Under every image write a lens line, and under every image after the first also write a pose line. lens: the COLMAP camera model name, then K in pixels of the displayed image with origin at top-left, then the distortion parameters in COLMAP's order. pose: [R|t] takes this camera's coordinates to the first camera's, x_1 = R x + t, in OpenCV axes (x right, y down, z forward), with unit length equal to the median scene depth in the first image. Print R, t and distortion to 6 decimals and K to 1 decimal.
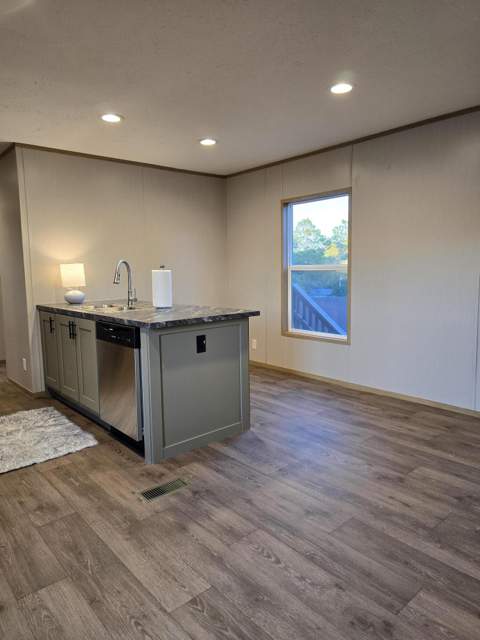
lens RADIAL K [[430.0, 0, 240.0], [0, 430.0, 320.0], [0, 0, 1]] dist [0.038580, -0.042184]
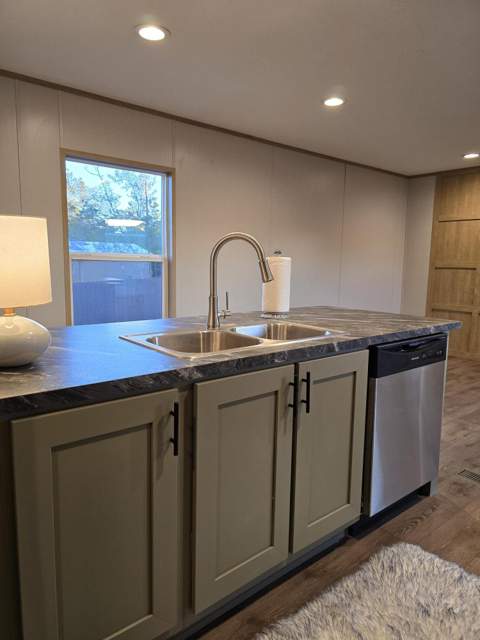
lens RADIAL K [[437.9, 0, 242.3], [0, 437.9, 318.3], [0, 0, 1]] dist [0.006822, 0.001897]
pose [[0.023997, -0.111918, 0.993428, -0.934095], [0.105531, 0.988445, 0.108808, -0.119704], [-0.994126, 0.102226, 0.035531, 1.197305]]
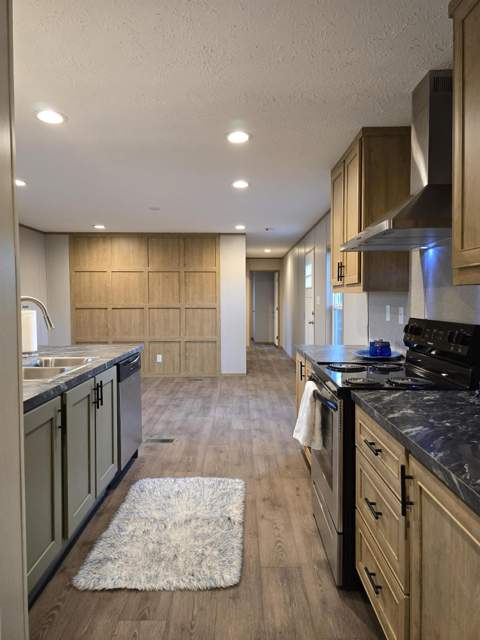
lens RADIAL K [[427.5, 0, 237.9], [0, 427.5, 315.8], [0, 0, 1]] dist [0.058191, -0.068001]
pose [[-0.748638, -0.005842, 0.662953, -1.190655], [0.096197, 0.988422, 0.117340, -0.192745], [-0.655963, 0.151619, -0.739408, 1.566937]]
